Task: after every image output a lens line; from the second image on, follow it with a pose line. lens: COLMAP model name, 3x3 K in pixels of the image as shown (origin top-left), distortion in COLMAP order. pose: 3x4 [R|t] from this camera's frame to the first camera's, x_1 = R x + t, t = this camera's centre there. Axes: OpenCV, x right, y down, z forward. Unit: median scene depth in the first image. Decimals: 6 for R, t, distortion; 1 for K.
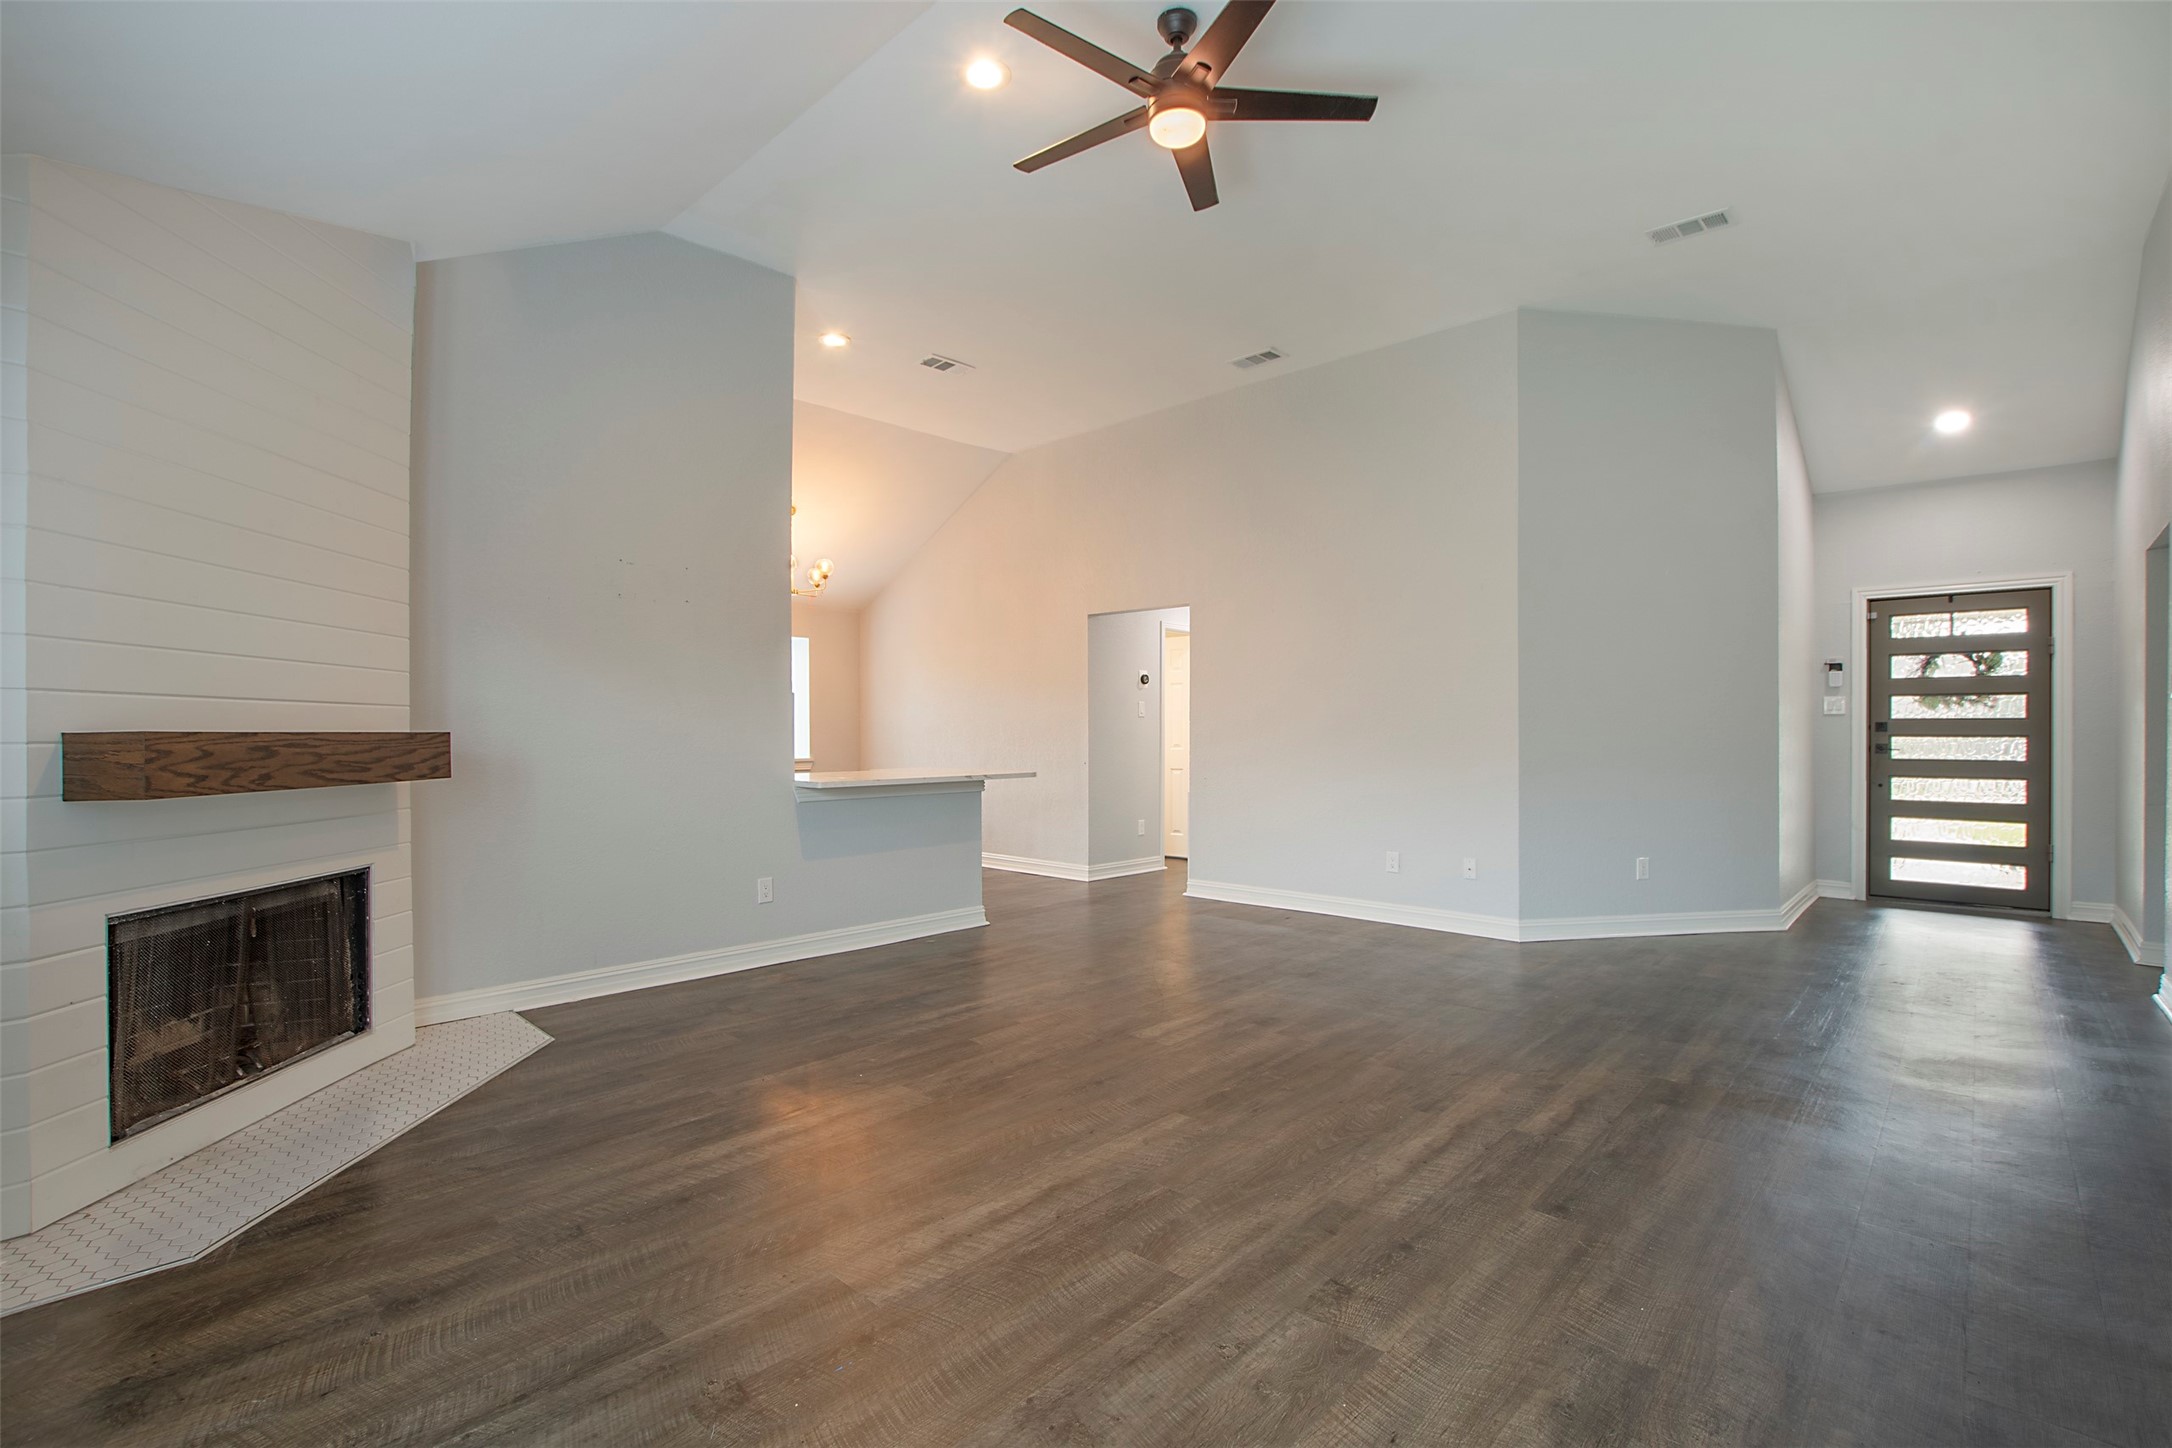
lens RADIAL K [[968.1, 0, 1084.3], [0, 968.1, 735.5], [0, 0, 1]] dist [-0.029059, 0.000408]
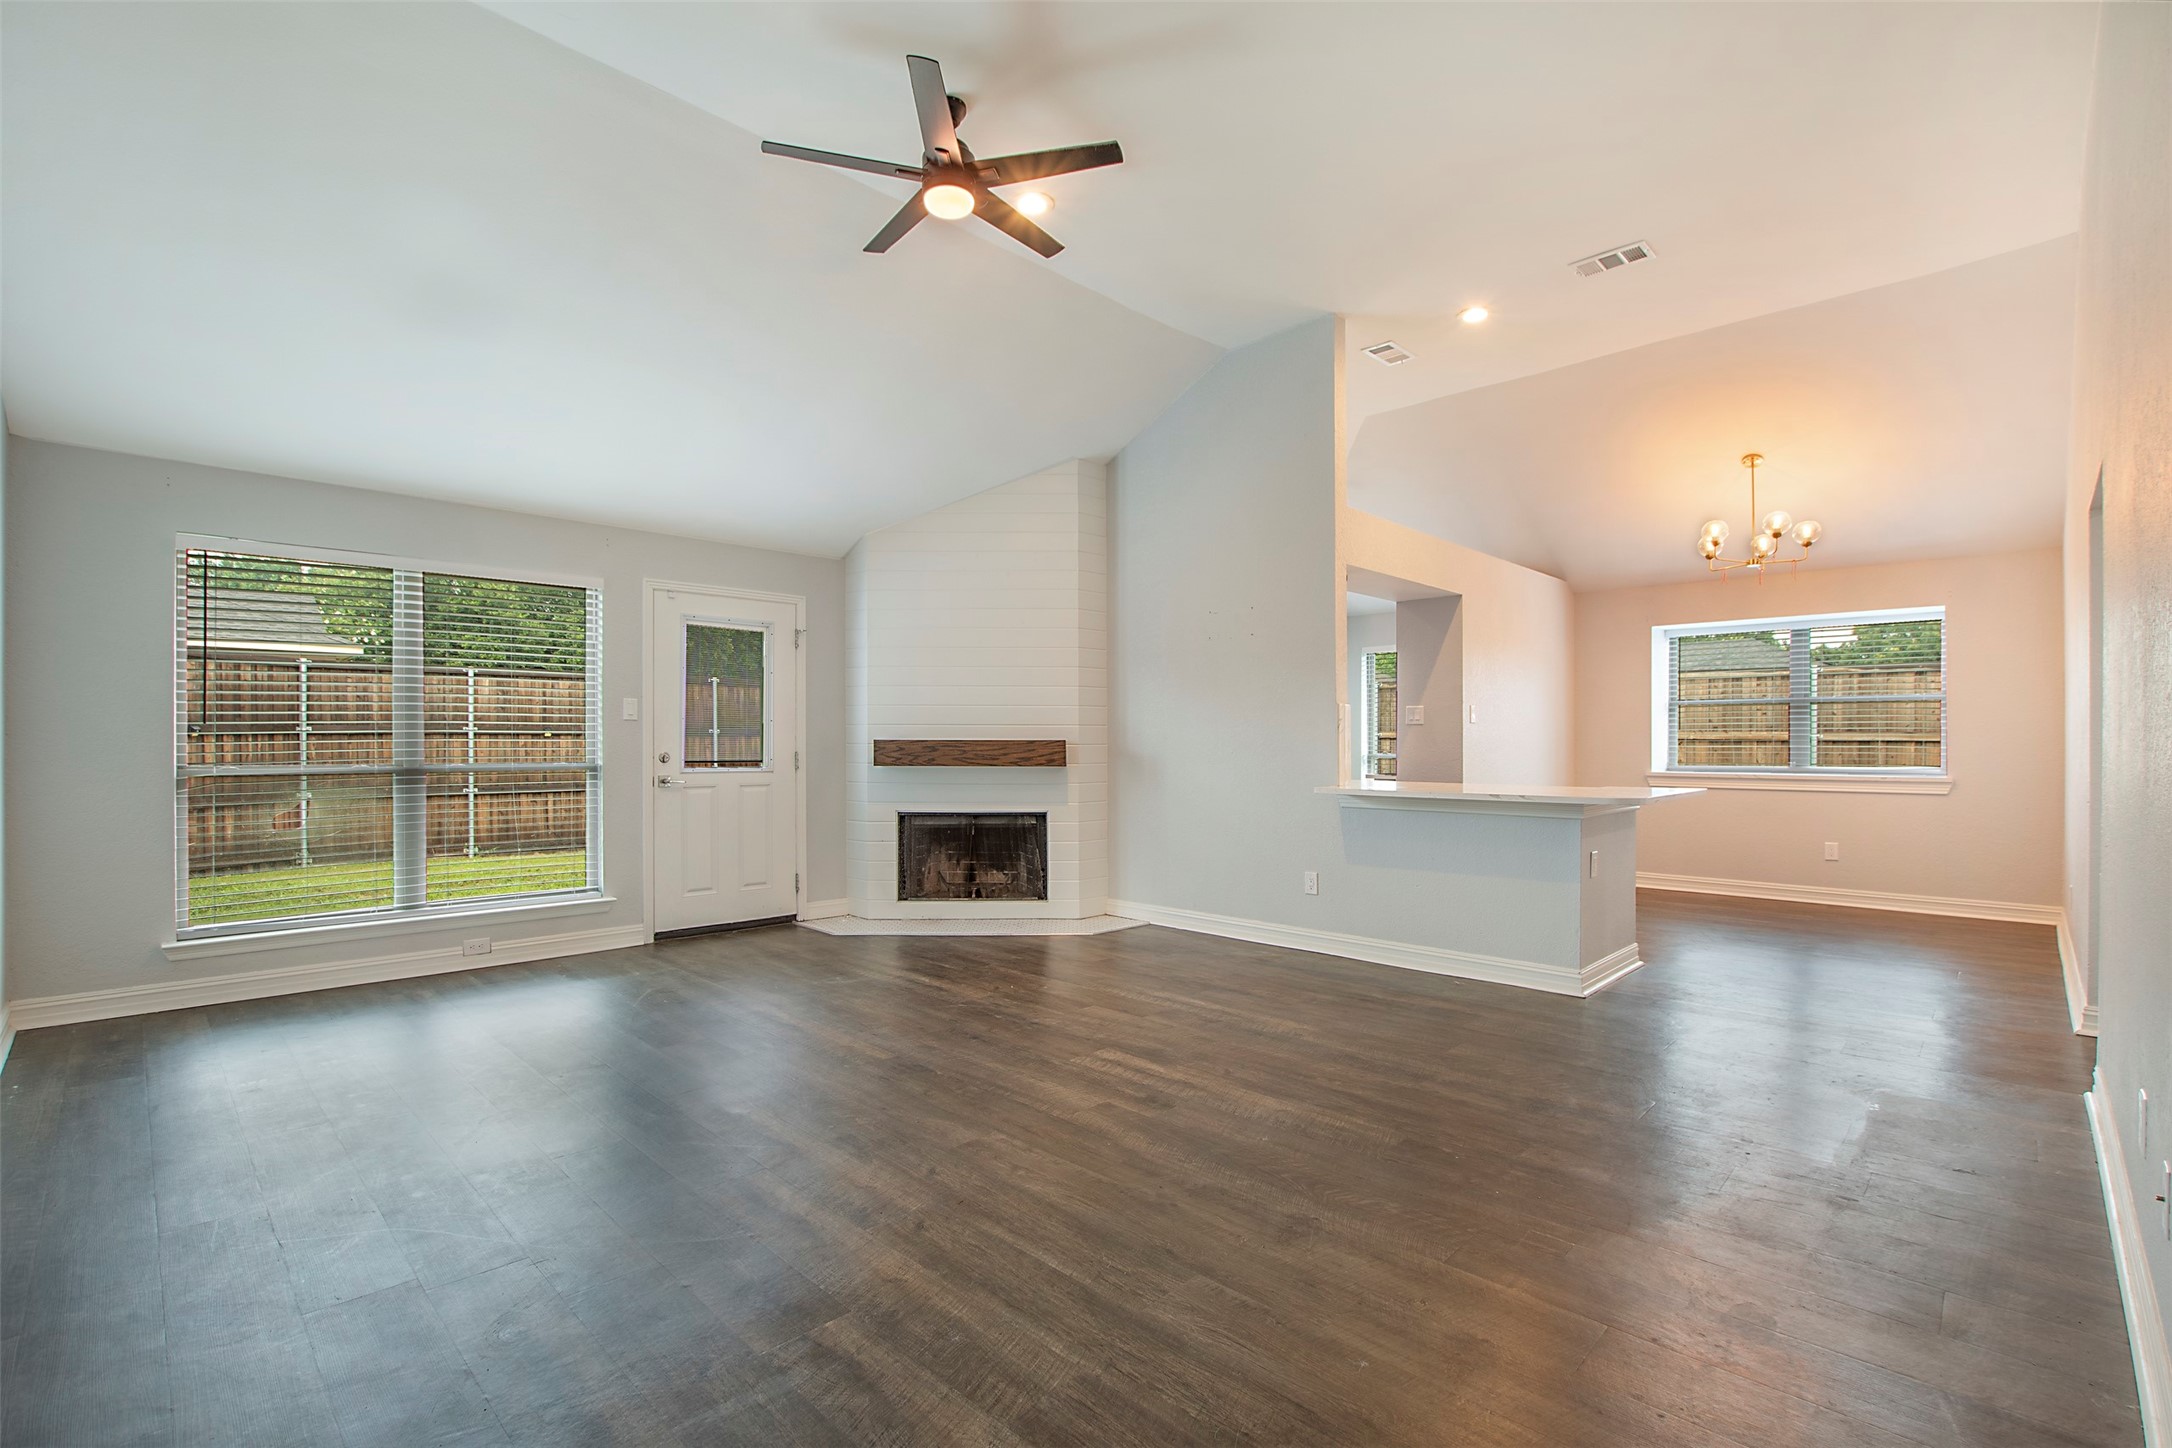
lens RADIAL K [[984.2, 0, 1096.9], [0, 984.2, 736.3], [0, 0, 1]] dist [-0.030881, 0.001280]
pose [[-0.009202, -0.002109, -0.999955, 1.212613], [-0.002688, 0.999994, -0.002085, -0.006595], [0.999954, 0.002669, -0.009207, 1.159476]]
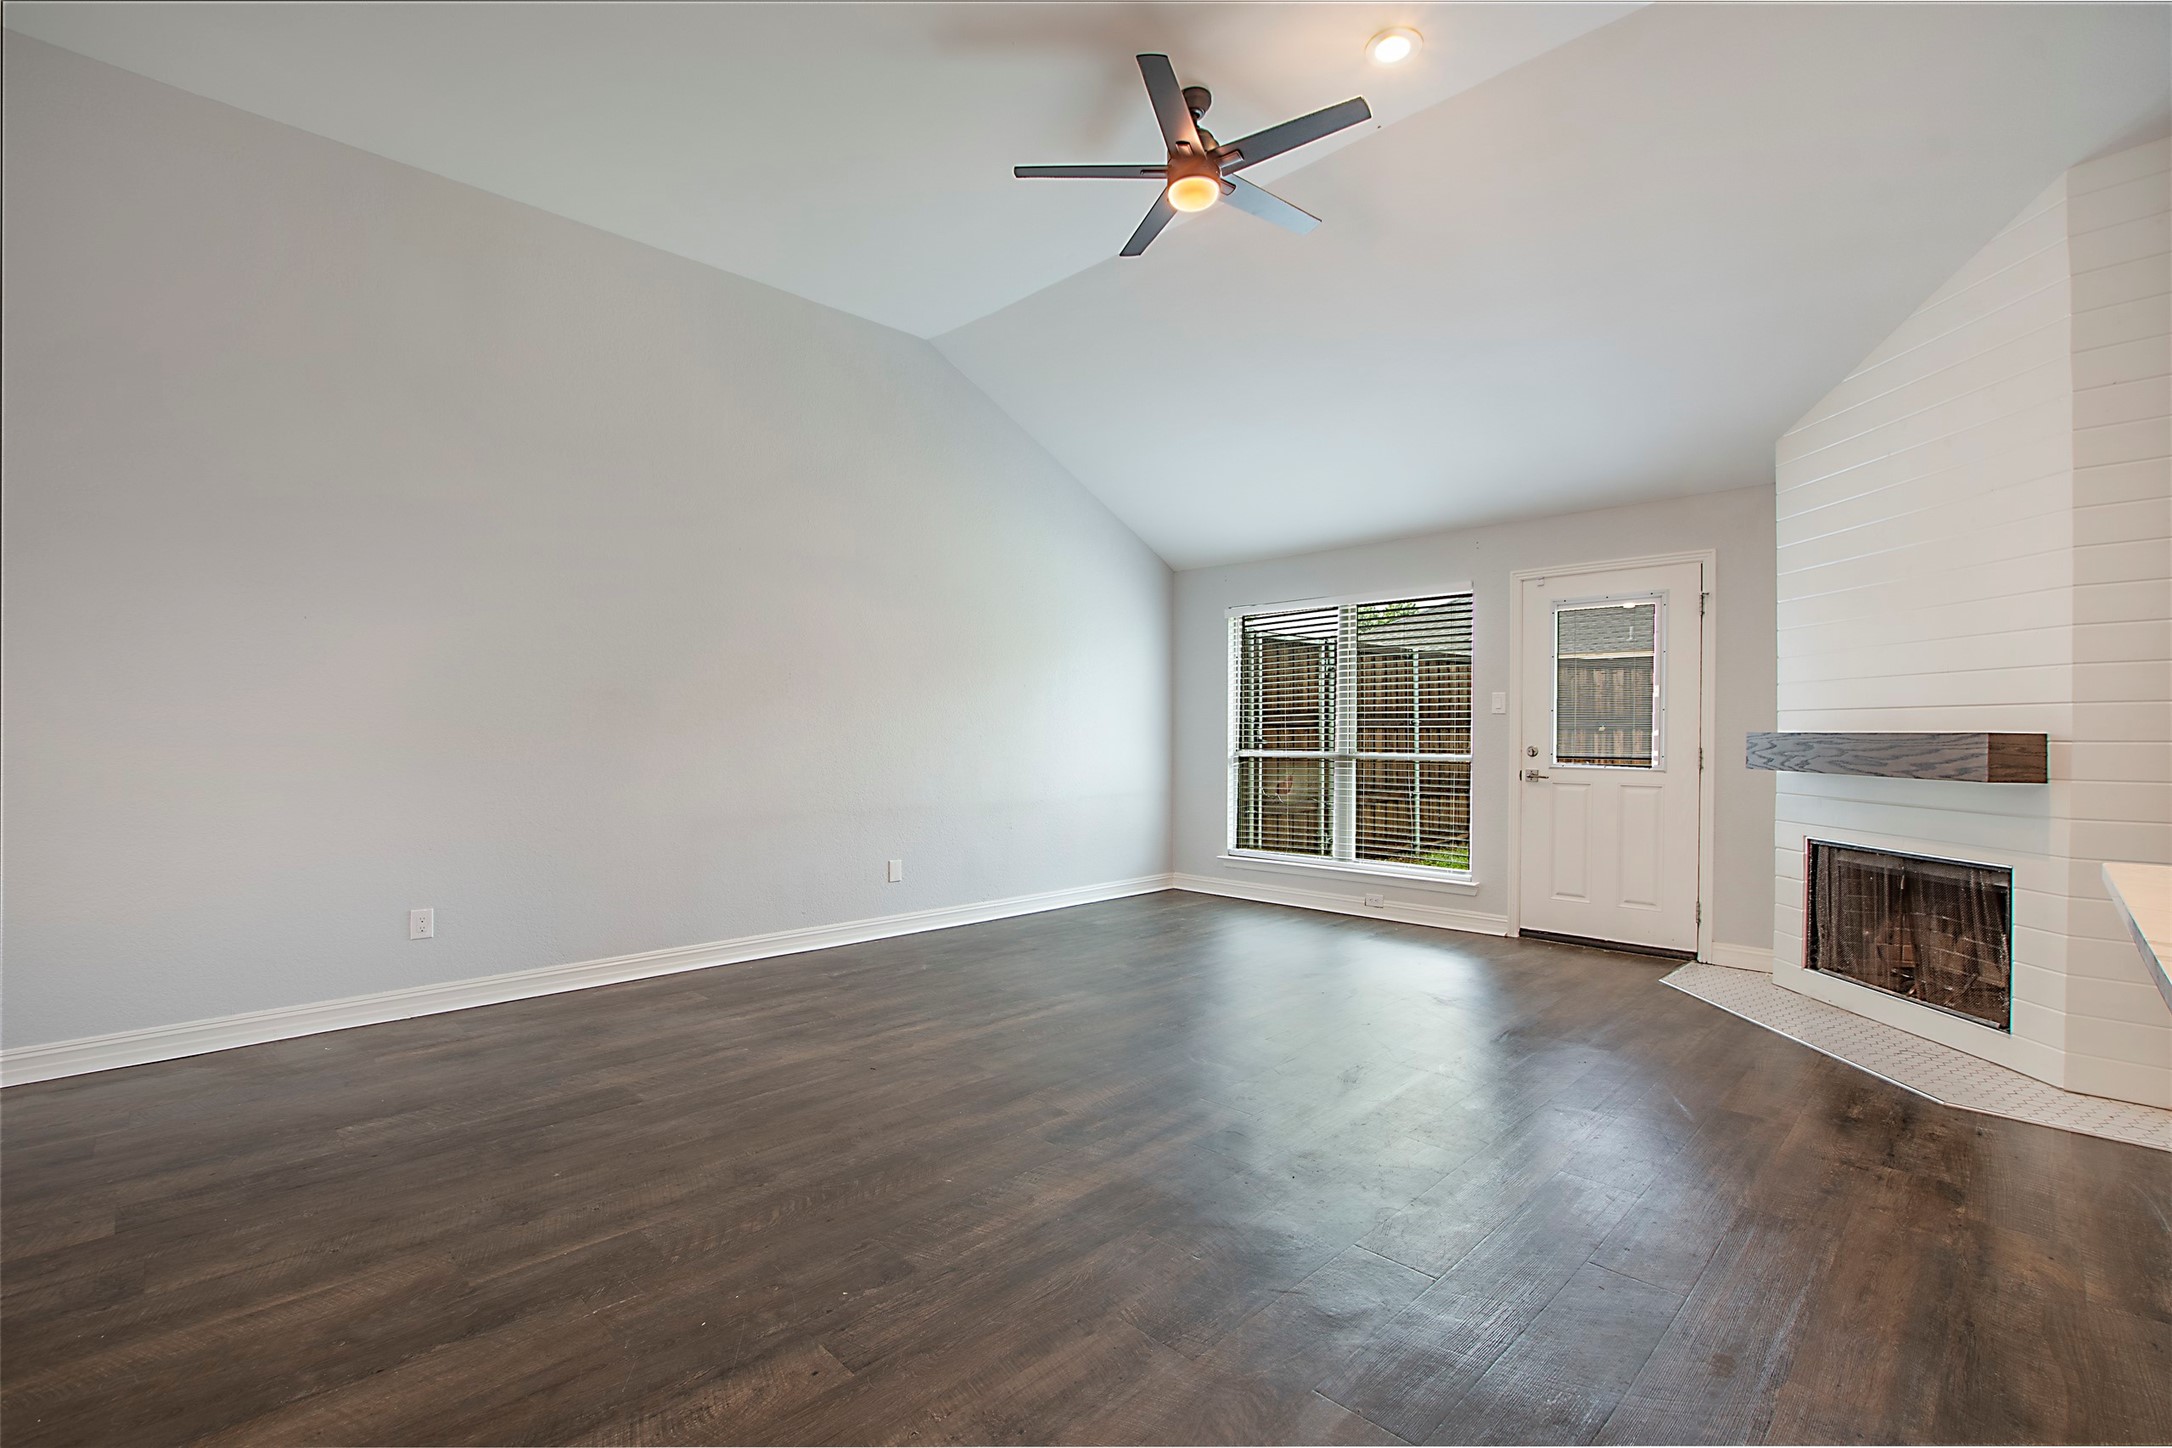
lens RADIAL K [[968.1, 0, 1084.3], [0, 968.1, 735.5], [0, 0, 1]] dist [-0.029059, 0.000408]
pose [[-0.999527, 0.002473, 0.030658, 0.186388], [0.002635, 0.999983, 0.005240, -0.008343], [-0.030645, 0.005319, -0.999516, 2.080633]]
